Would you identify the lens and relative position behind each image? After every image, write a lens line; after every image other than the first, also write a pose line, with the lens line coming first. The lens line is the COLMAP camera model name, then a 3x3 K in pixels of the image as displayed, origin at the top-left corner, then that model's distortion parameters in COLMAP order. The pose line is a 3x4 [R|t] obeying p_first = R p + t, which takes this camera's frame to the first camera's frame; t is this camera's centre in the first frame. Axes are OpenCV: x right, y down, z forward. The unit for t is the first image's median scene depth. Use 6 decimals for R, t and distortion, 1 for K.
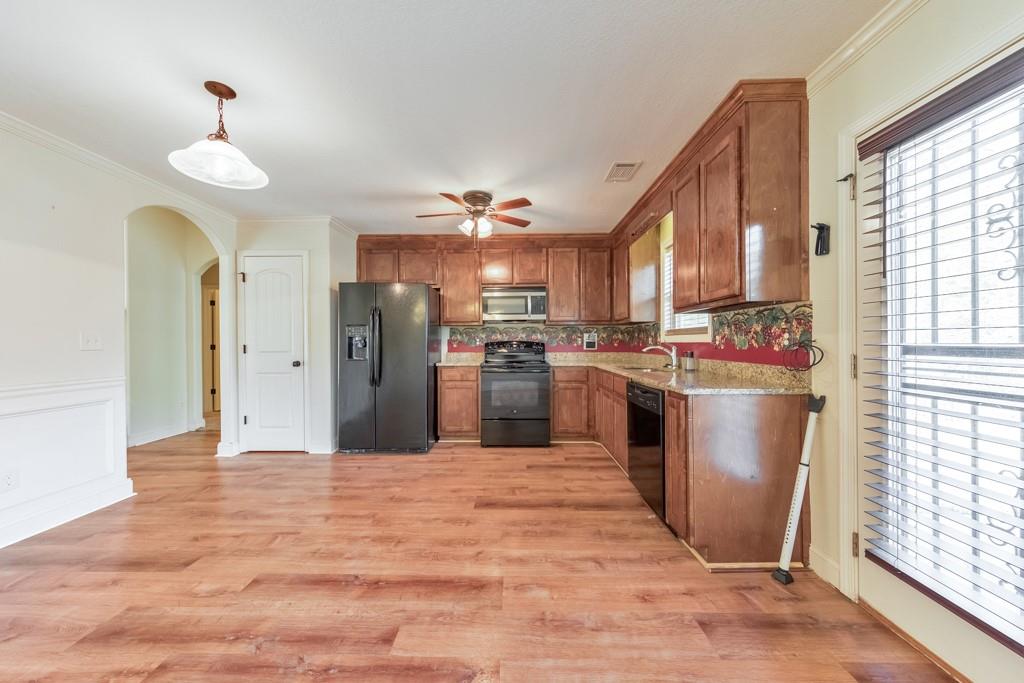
lens RADIAL K [[345.1, 0, 509.3], [0, 345.1, 342.8], [0, 0, 1]] dist [0.008018, -0.001284]
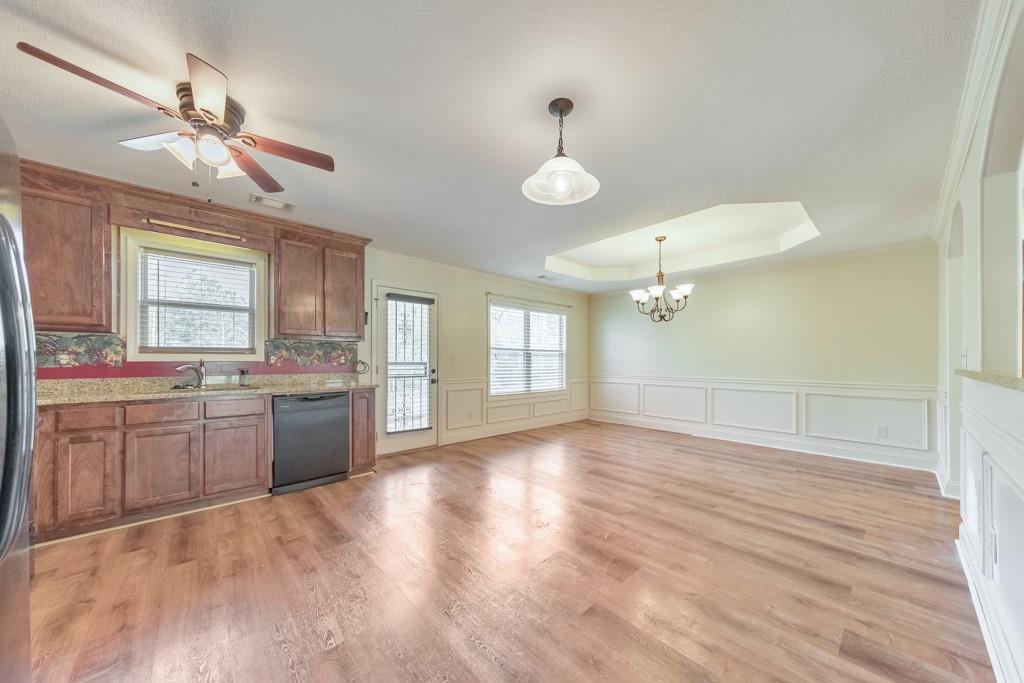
lens RADIAL K [[345.1, 0, 512.0], [0, 345.1, 359.6], [0, 0, 1]] dist [0.008018, -0.001284]
pose [[-0.681558, 0.003342, 0.731756, -0.838318], [0.002039, 0.999994, -0.002668, -0.001947], [-0.731761, -0.000327, -0.681561, 1.030340]]
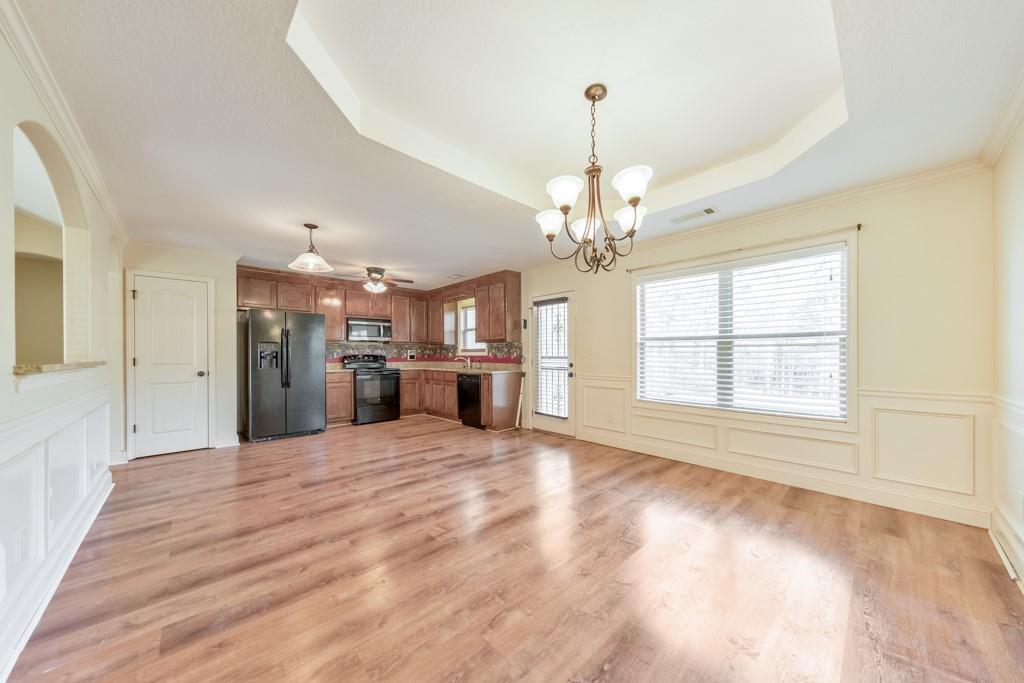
lens RADIAL K [[345.1, 0, 512.9], [0, 345.1, 353.0], [0, 0, 1]] dist [0.008018, -0.001284]
pose [[0.713479, 0.004724, 0.700661, -0.798469], [0.001402, 0.999966, -0.008170, 0.001062], [-0.700675, 0.006811, 0.713448, -0.678903]]
